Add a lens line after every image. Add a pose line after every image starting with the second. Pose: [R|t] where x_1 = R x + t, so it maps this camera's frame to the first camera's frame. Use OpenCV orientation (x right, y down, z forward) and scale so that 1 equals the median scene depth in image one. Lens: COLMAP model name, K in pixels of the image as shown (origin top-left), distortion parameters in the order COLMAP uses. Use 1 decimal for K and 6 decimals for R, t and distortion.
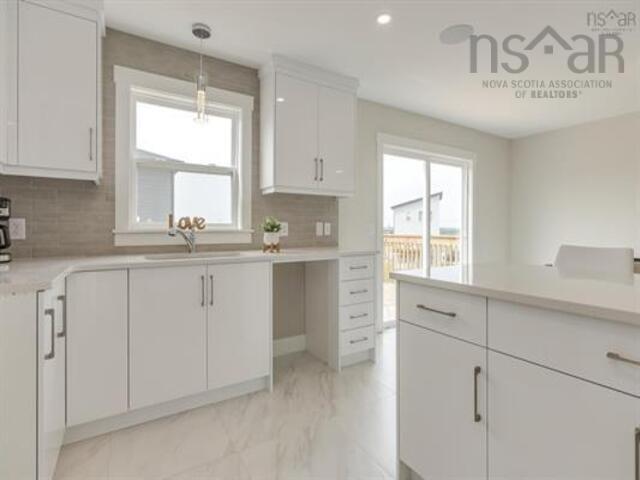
lens RADIAL K [[324.3, 0, 319.5], [0, 324.3, 227.6], [0, 0, 1]] dist [-0.004386, 0.003209]
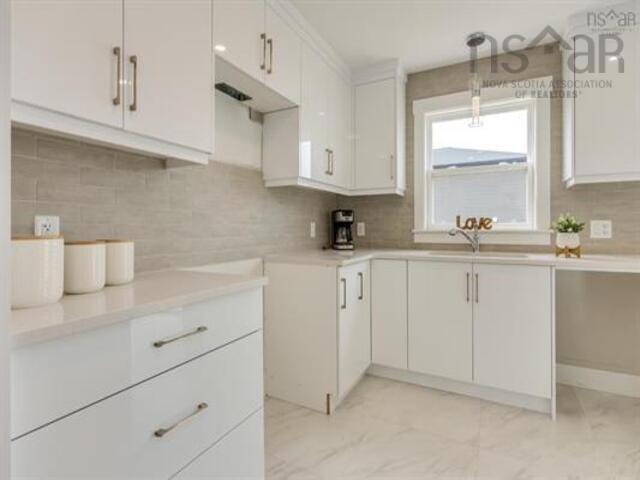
lens RADIAL K [[317.0, 0, 319.3], [0, 317.0, 229.3], [0, 0, 1]] dist [-0.009502, 0.001817]
pose [[0.493175, -0.000309, -0.869930, 0.261771], [0.004845, 0.999985, 0.002392, 0.000243], [0.869917, -0.005395, 0.493169, 0.056801]]
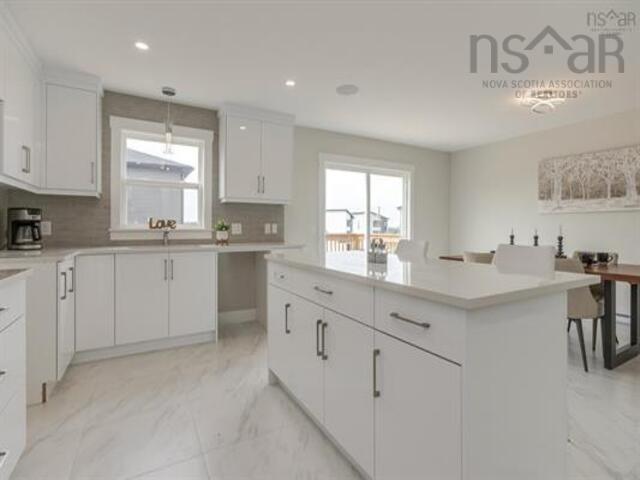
lens RADIAL K [[324.3, 0, 321.8], [0, 324.3, 227.6], [0, 0, 1]] dist [-0.004386, 0.003209]
pose [[0.999107, 0.001594, -0.042215, 0.365960], [-0.001580, 0.999999, 0.000361, -0.001102], [0.042216, -0.000294, 0.999108, -0.399323]]
